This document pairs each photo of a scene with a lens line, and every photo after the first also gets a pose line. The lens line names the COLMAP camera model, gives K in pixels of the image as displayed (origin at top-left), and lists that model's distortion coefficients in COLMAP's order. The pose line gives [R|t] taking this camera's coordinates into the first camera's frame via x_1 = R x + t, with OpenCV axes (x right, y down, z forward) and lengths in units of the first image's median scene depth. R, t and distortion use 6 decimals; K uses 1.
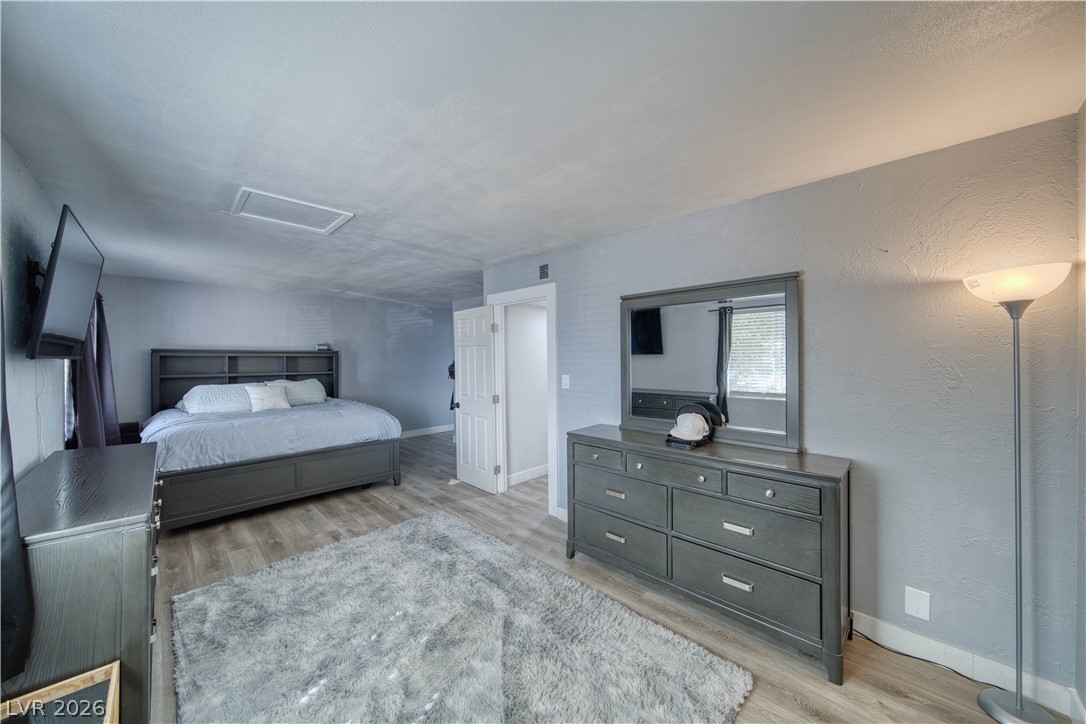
lens RADIAL K [[379.8, 0, 541.2], [0, 379.8, 359.8], [0, 0, 1]] dist [-0.002300, -0.000911]
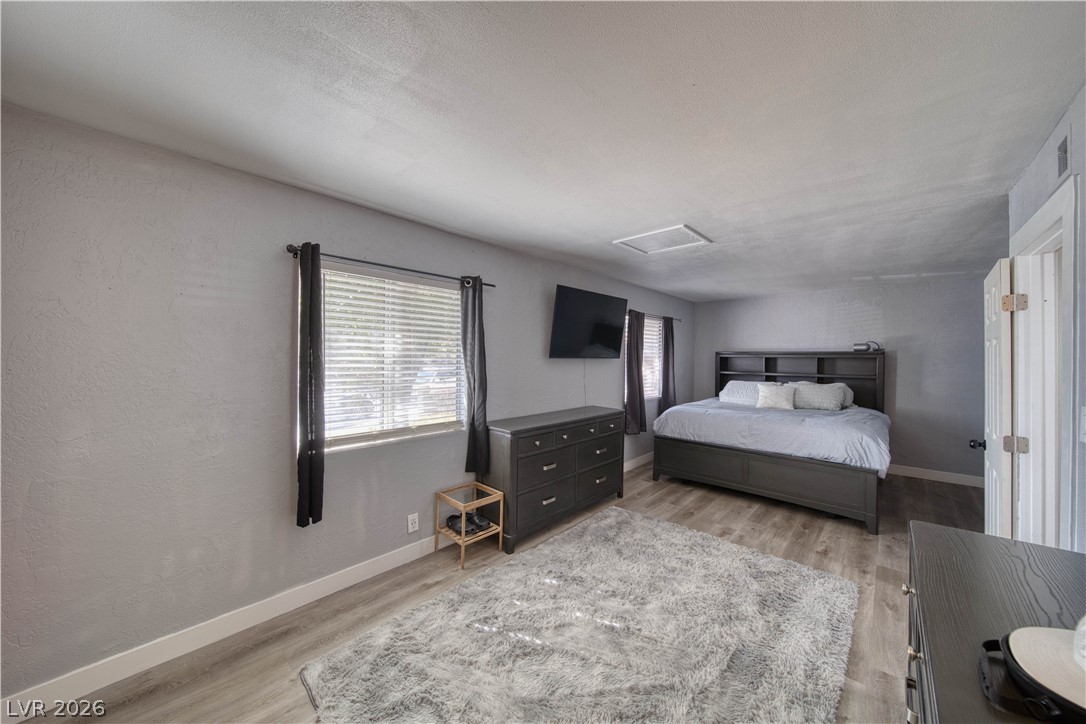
lens RADIAL K [[379.8, 0, 544.0], [0, 379.8, 359.5], [0, 0, 1]] dist [-0.002300, -0.000911]
pose [[0.030103, 0.007699, -0.999517, 0.442483], [-0.011966, 0.999901, 0.007341, -0.005172], [0.999475, 0.011739, 0.030192, 0.452279]]
